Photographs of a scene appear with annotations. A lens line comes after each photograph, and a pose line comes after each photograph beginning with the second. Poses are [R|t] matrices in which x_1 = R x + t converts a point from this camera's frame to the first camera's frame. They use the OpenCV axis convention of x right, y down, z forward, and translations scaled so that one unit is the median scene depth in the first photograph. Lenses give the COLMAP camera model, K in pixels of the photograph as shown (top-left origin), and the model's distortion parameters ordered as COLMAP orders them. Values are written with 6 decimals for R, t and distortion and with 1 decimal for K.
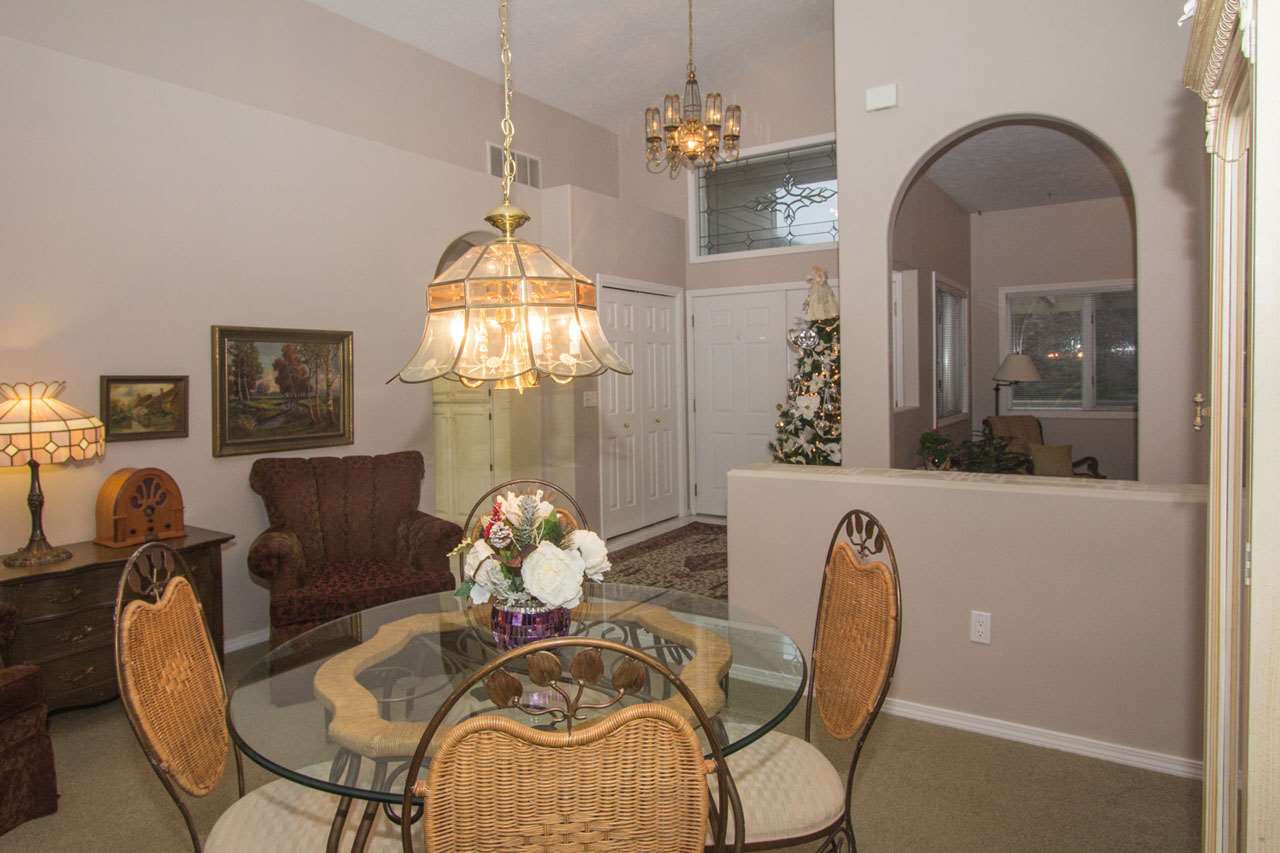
lens RADIAL K [[791.5, 0, 641.6], [0, 791.5, 392.0], [0, 0, 1]] dist [-0.003454, -0.000337]
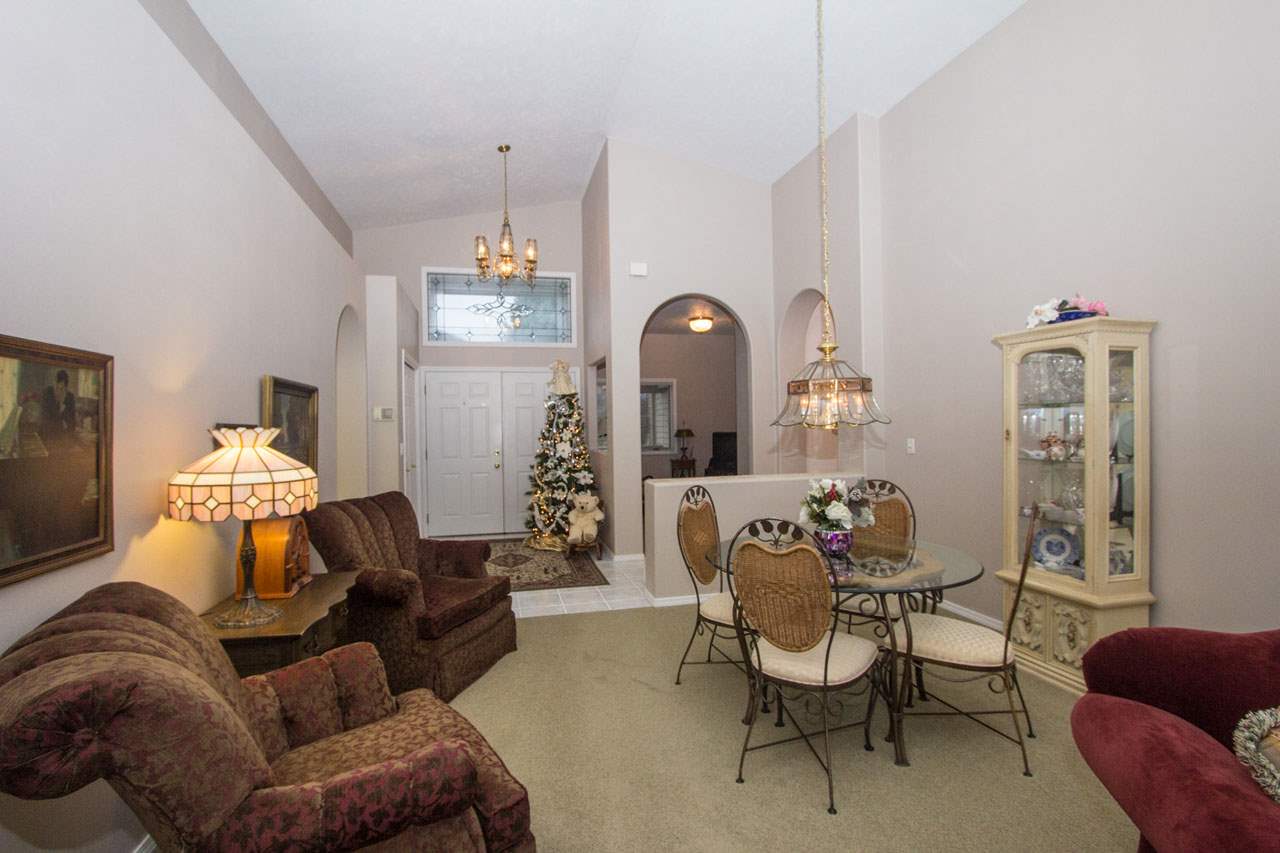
lens RADIAL K [[593.4, 0, 640.0], [0, 593.4, 426.5], [0, 0, 1]] dist [0.000999, 0.000243]
pose [[0.688116, 0.003657, 0.725591, -0.532028], [0.022338, 0.999407, -0.026221, 0.006051], [-0.725256, 0.034251, 0.687626, 0.092398]]
